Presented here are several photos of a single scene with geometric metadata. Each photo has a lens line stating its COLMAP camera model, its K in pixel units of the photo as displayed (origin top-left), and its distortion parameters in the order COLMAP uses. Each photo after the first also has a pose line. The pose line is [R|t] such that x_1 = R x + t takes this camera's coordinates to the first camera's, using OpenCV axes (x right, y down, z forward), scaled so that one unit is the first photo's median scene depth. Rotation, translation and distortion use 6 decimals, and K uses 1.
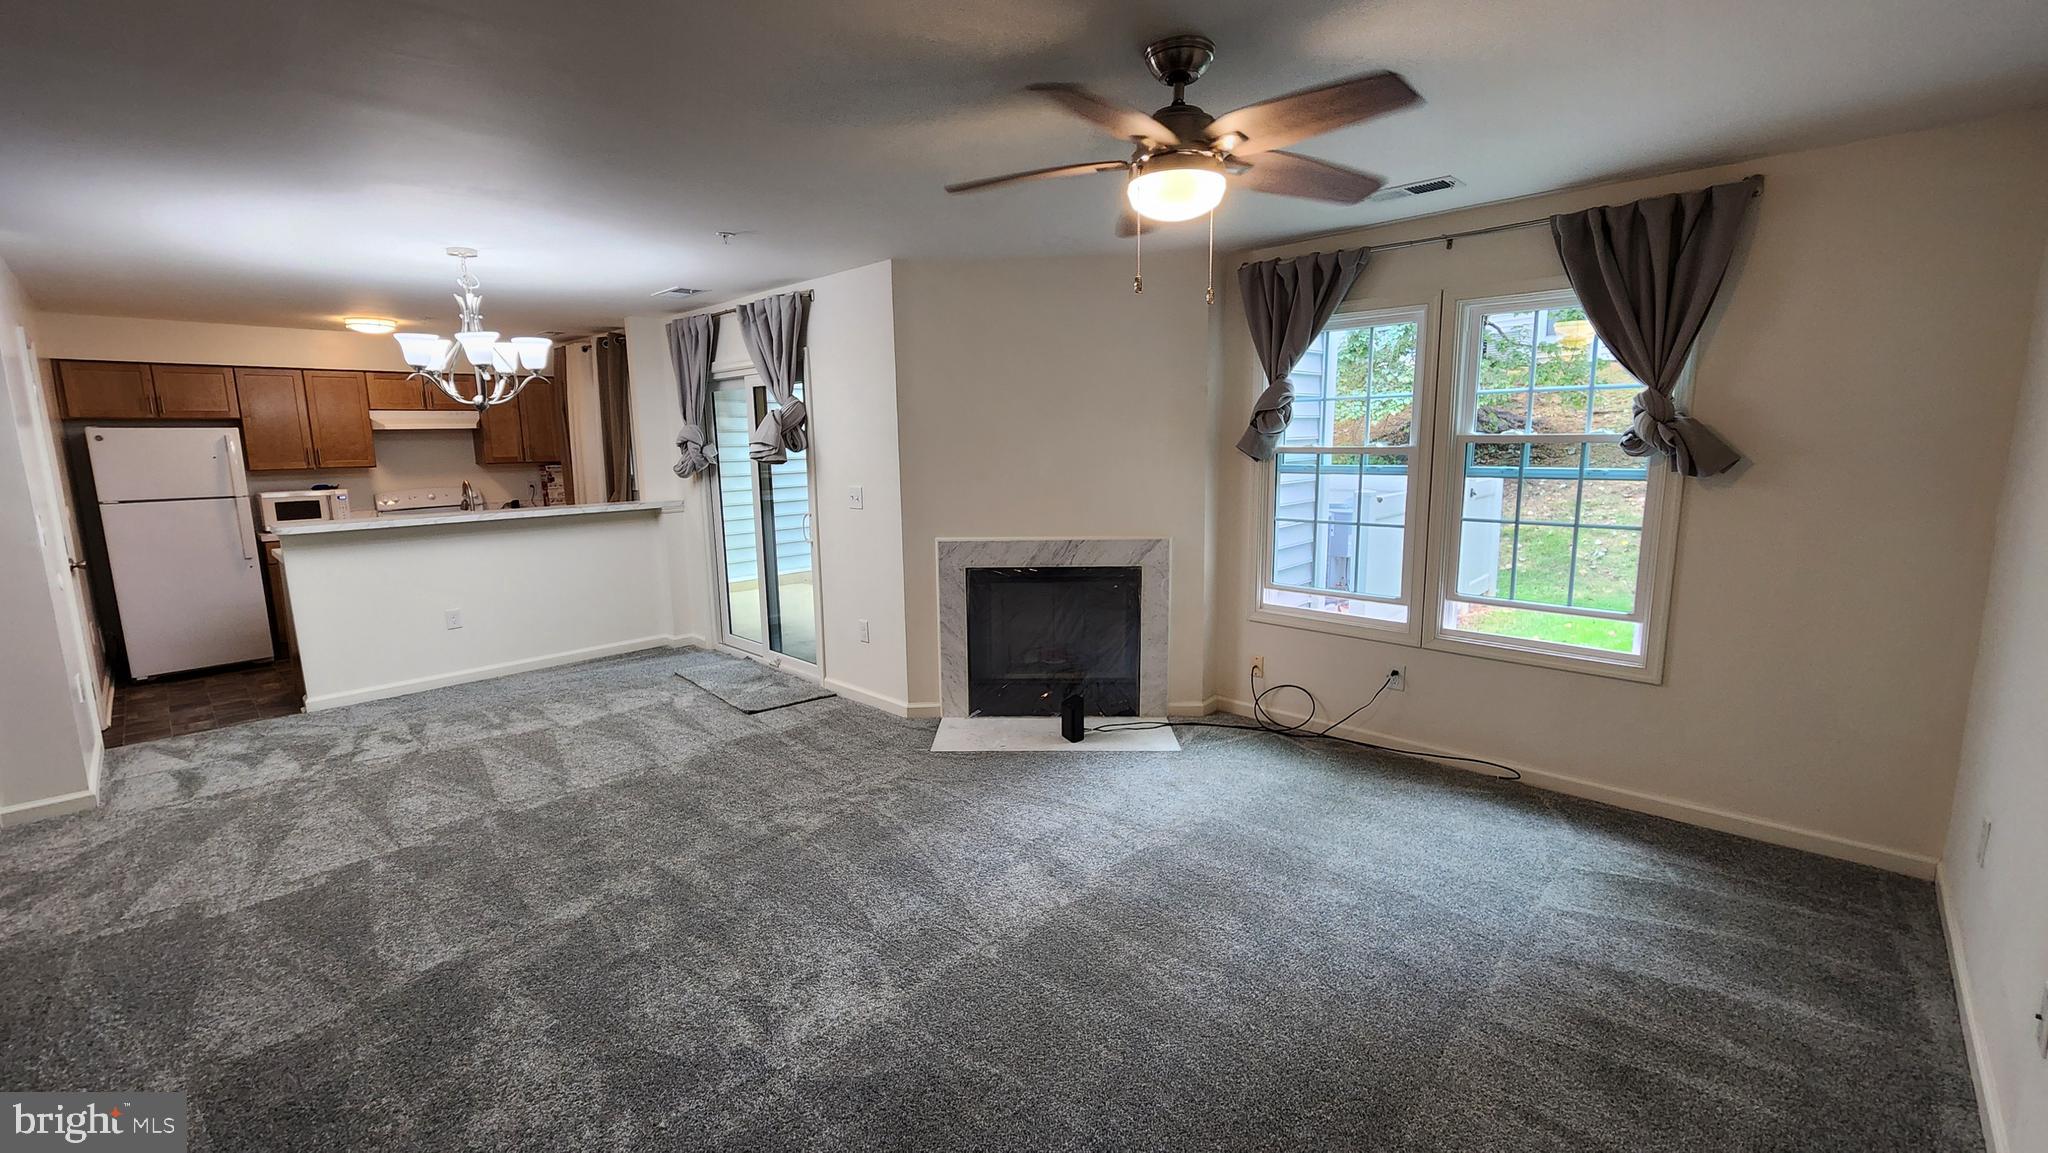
lens RADIAL K [[835.8, 0, 1021.8], [0, 835.8, 568.0], [0, 0, 1]] dist [0.002655, -0.001872]
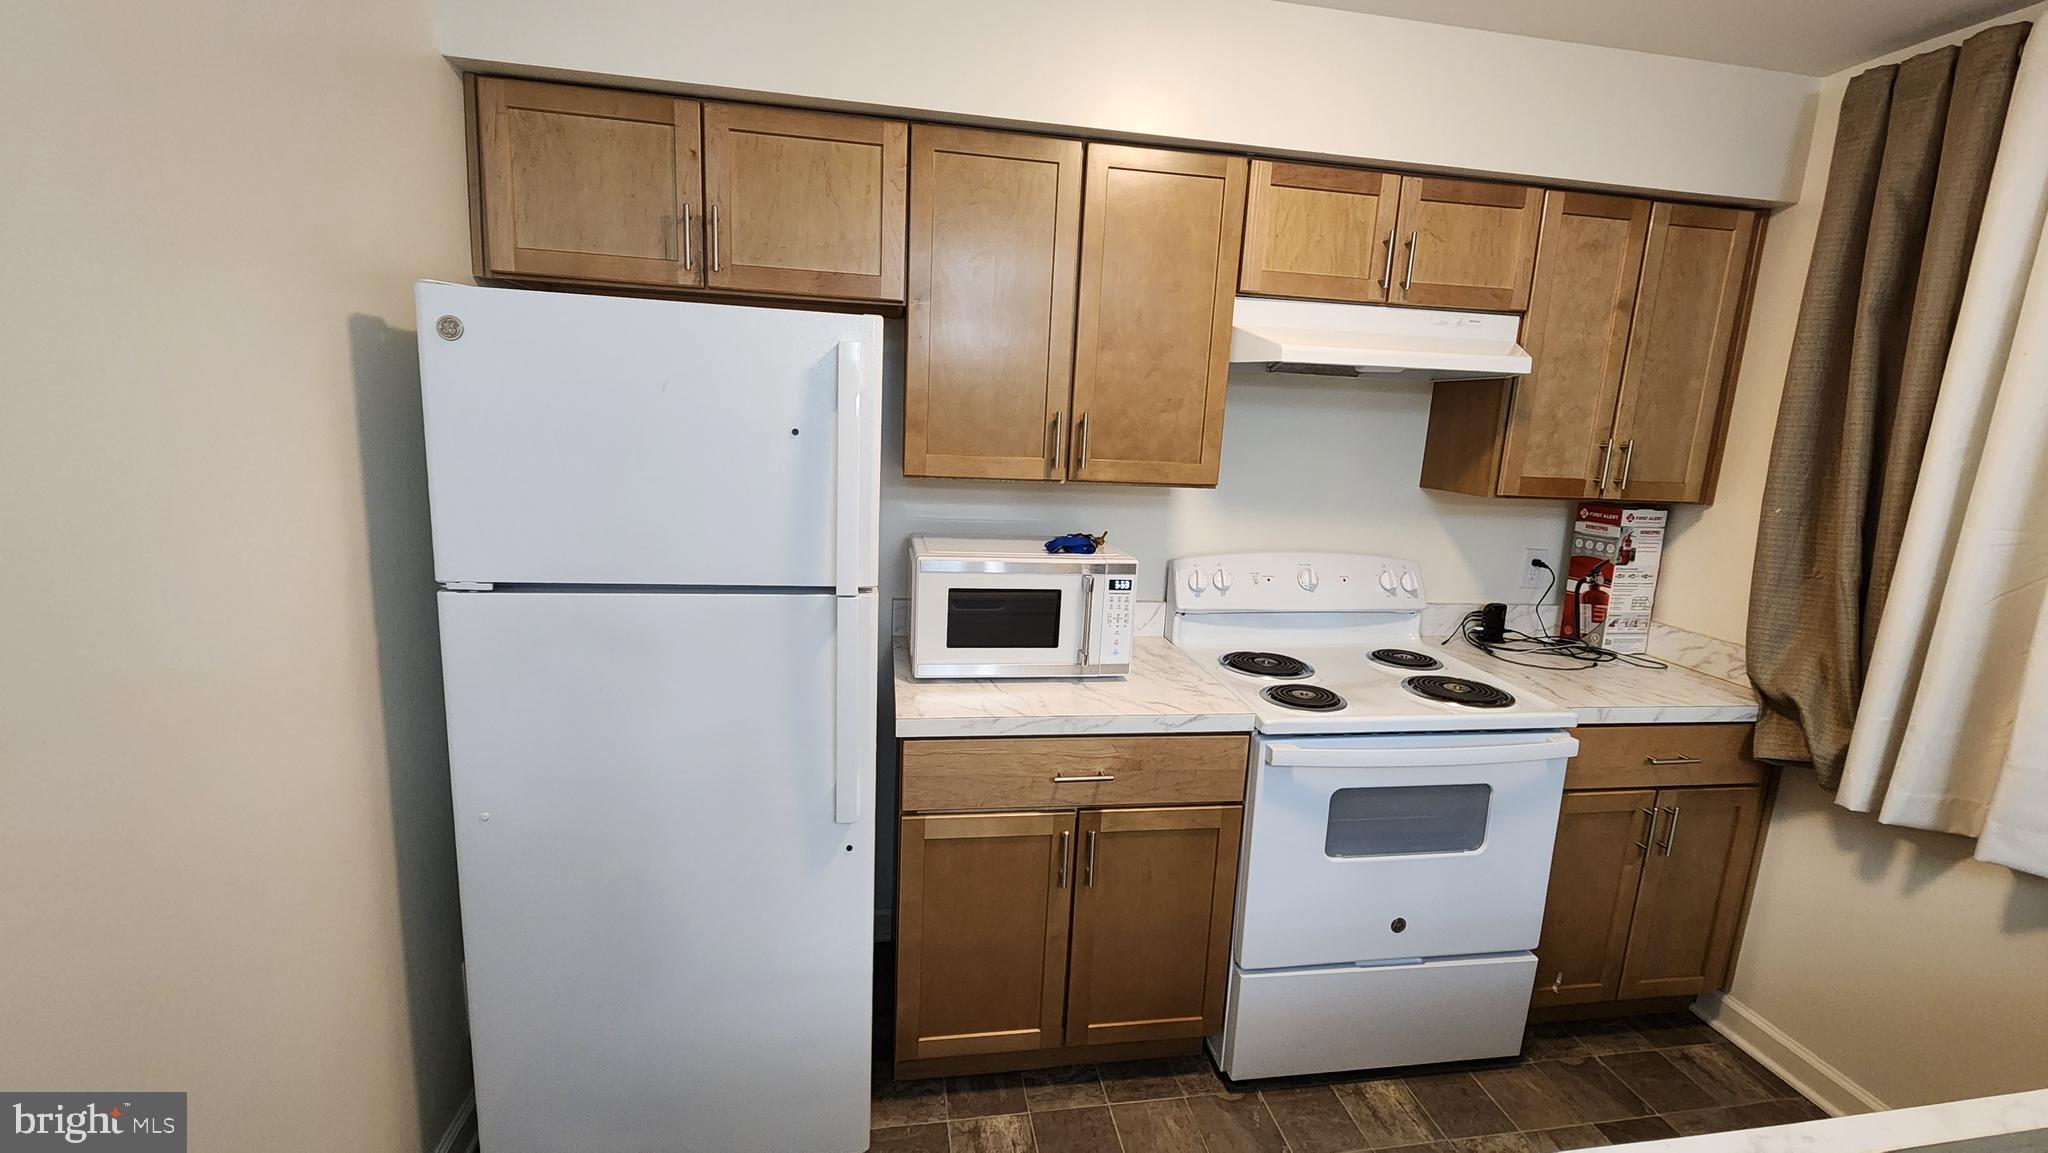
lens RADIAL K [[835.8, 0, 1018.7], [0, 835.8, 567.6], [0, 0, 1]] dist [0.002655, -0.001872]
pose [[0.798443, 0.161341, -0.580049, -0.933623], [-0.152064, 0.986231, 0.065003, -0.145216], [0.582550, 0.036303, 0.811984, 1.027048]]
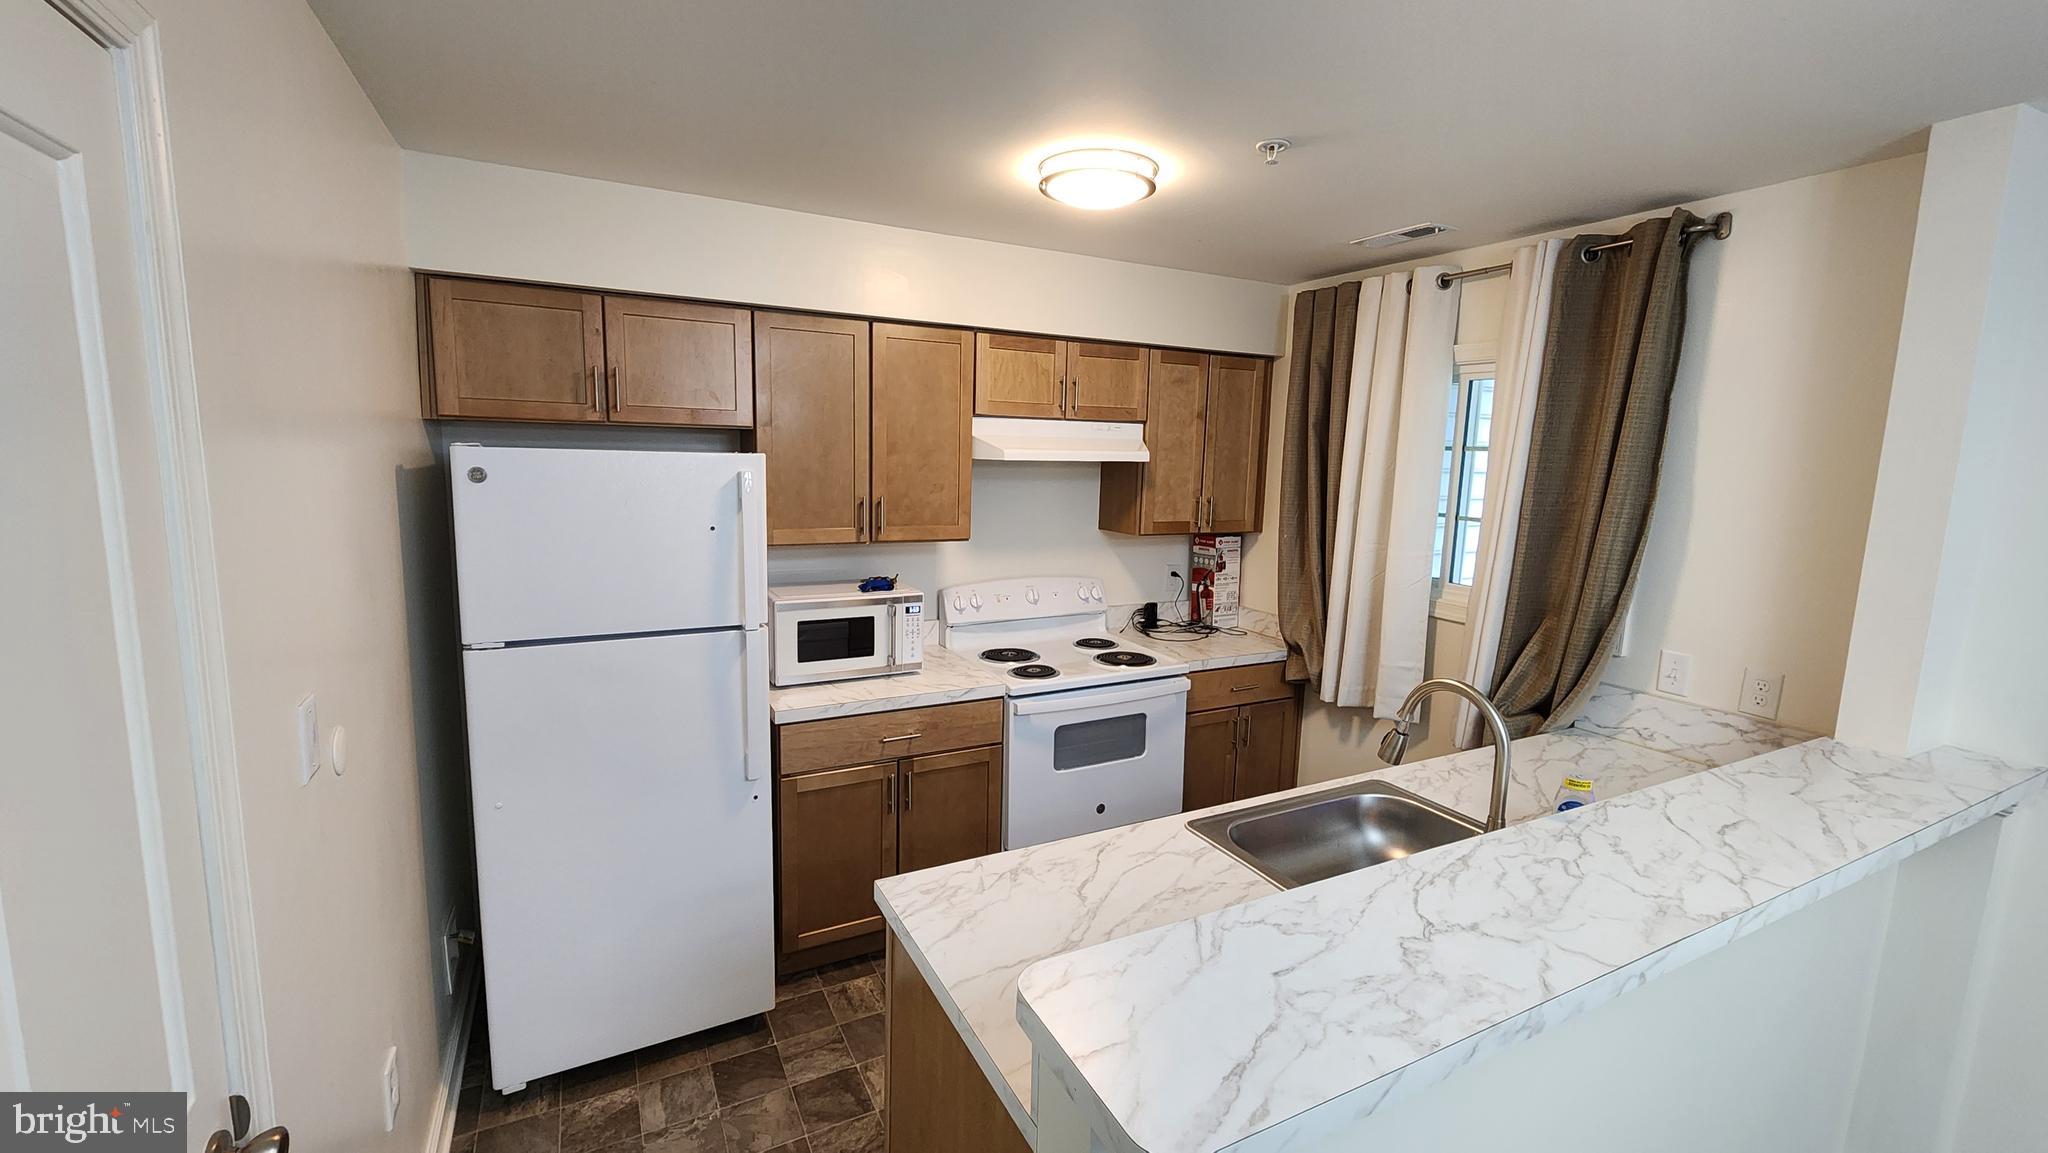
lens RADIAL K [[835.8, 0, 1022.1], [0, 835.8, 570.3], [0, 0, 1]] dist [0.002655, -0.001872]
pose [[0.947088, 0.085595, -0.309350, -0.865916], [-0.090308, 0.995914, -0.000917, -0.153559], [0.308007, 0.028805, 0.950948, 0.827077]]
